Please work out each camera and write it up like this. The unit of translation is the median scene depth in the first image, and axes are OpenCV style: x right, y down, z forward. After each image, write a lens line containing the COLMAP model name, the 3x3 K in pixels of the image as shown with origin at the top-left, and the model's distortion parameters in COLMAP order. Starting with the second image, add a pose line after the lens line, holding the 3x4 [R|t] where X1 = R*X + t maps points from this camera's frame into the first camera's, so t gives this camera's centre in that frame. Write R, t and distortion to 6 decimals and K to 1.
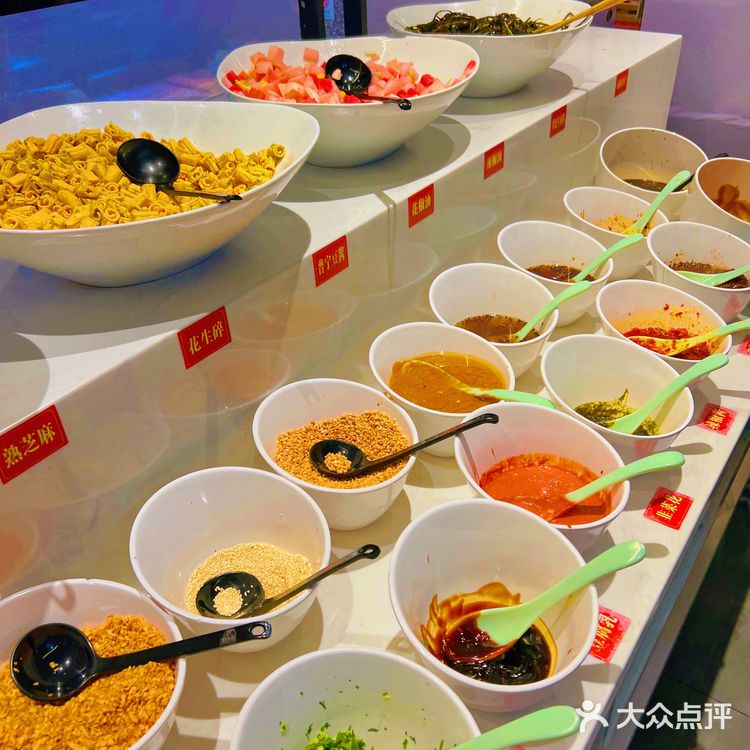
lens RADIAL K [[756.3, 0, 375.0], [0, 756.3, 375.0], [0, 0, 1]] dist [0.136983, -0.301691]
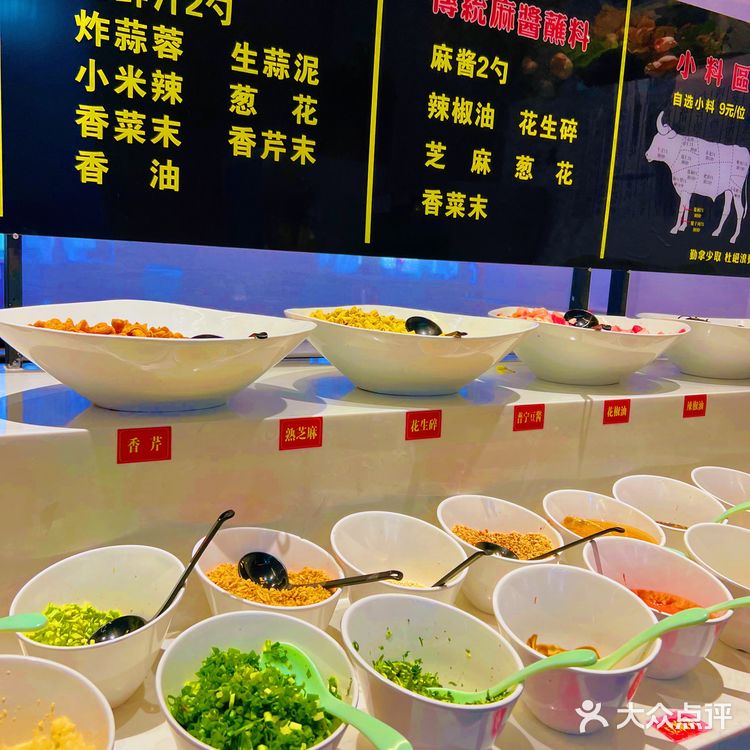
lens RADIAL K [[756.3, 0, 375.0], [0, 756.3, 375.0], [0, 0, 1]] dist [0.136983, -0.301691]
pose [[0.902814, 0.145898, -0.404526, 0.264874], [-0.312158, 0.869352, -0.383124, 0.445530], [0.295779, 0.472166, 0.830406, -0.286955]]
